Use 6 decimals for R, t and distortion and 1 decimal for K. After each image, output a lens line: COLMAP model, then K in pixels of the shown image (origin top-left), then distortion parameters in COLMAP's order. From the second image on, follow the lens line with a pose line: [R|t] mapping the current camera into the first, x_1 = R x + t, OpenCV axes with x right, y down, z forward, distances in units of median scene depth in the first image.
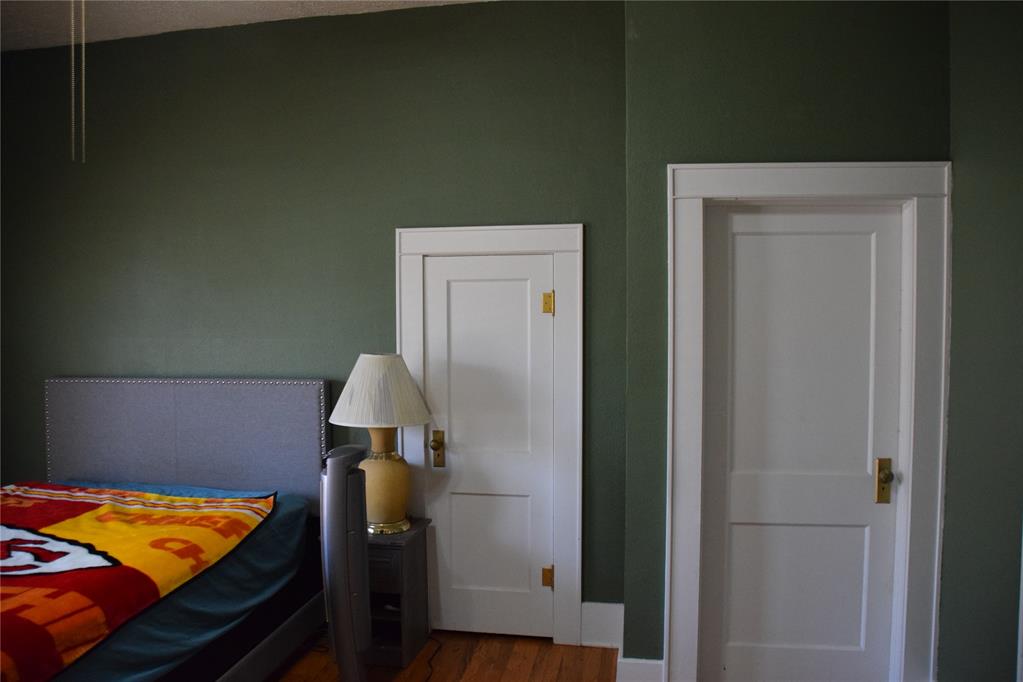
lens RADIAL K [[801.8, 0, 510.6], [0, 801.8, 349.5], [0, 0, 1]] dist [-0.142933, 0.076554]
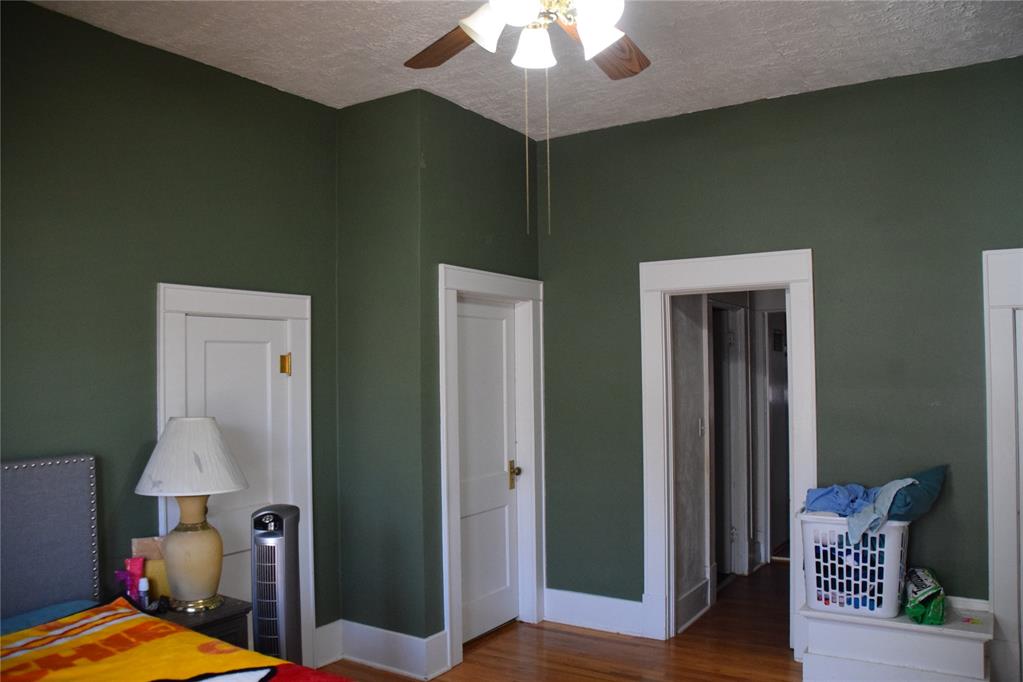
lens RADIAL K [[801.8, 0, 508.1], [0, 801.8, 339.7], [0, 0, 1]] dist [-0.142933, 0.076554]
pose [[0.390797, 0.031480, 0.919939, -0.974407], [0.057142, 0.996658, -0.058380, -0.010966], [-0.918702, 0.075381, 0.387692, 0.331024]]
